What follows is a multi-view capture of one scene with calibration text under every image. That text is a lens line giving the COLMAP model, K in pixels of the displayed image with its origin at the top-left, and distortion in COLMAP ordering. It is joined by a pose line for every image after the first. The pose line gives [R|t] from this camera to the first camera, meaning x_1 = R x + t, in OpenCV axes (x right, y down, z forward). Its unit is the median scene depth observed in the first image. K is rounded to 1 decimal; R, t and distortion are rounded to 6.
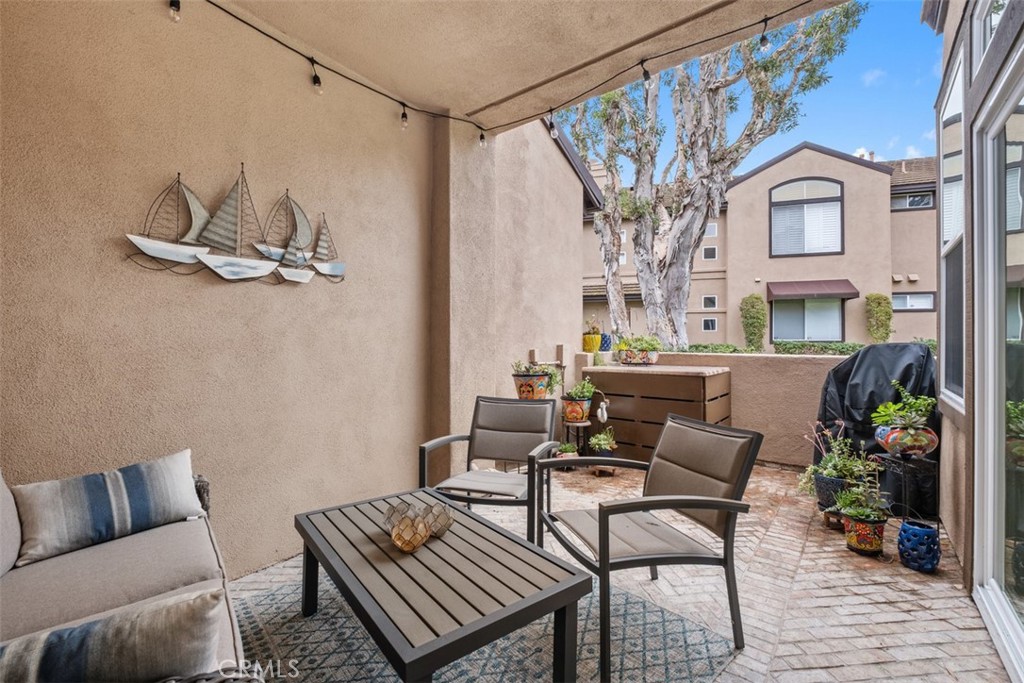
lens RADIAL K [[442.9, 0, 509.2], [0, 442.9, 337.3], [0, 0, 1]] dist [-0.000580, -0.000444]
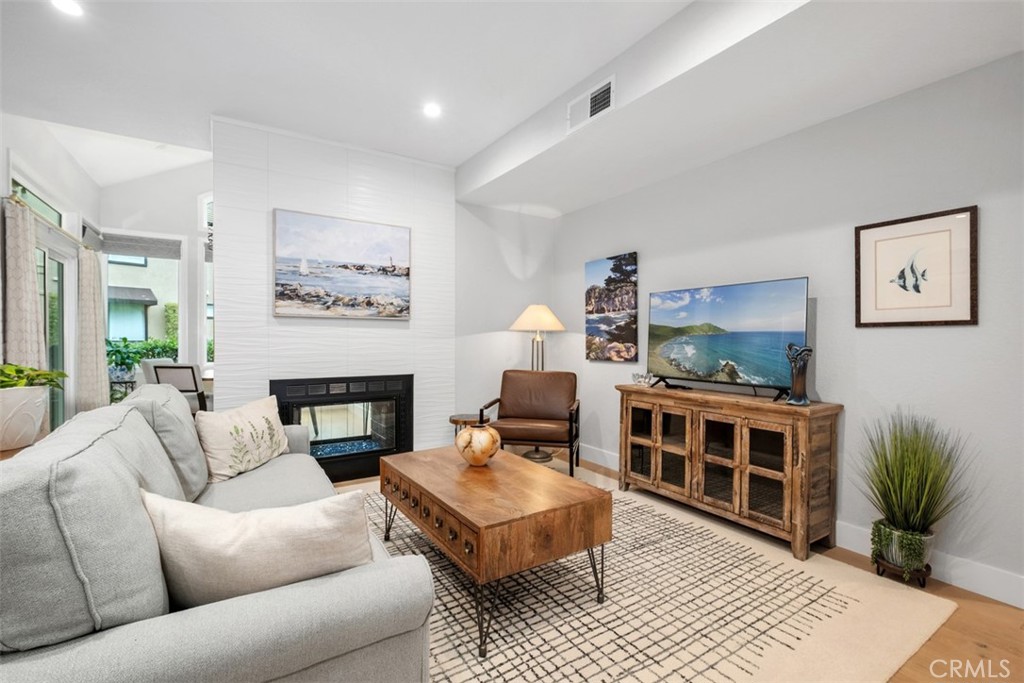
lens RADIAL K [[442.9, 0, 509.3], [0, 442.9, 341.9], [0, 0, 1]] dist [-0.000580, -0.000444]
pose [[0.327118, -0.004659, 0.944972, -0.067718], [-0.011046, 0.999901, 0.008754, -0.021323], [-0.944919, -0.013301, 0.327034, -0.580117]]
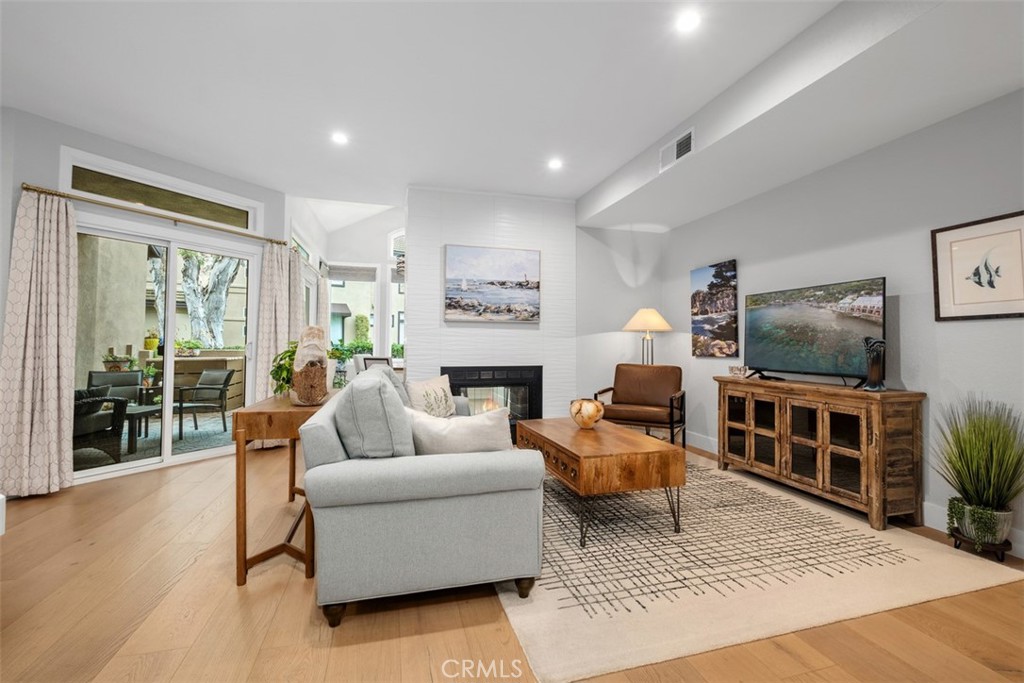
lens RADIAL K [[442.9, 0, 508.9], [0, 442.9, 333.1], [0, 0, 1]] dist [-0.000580, -0.000444]
pose [[0.595113, 0.026495, 0.803205, -0.237091], [-0.011725, 0.999636, -0.024288, -0.001672], [-0.803556, 0.005036, 0.595207, -0.702938]]
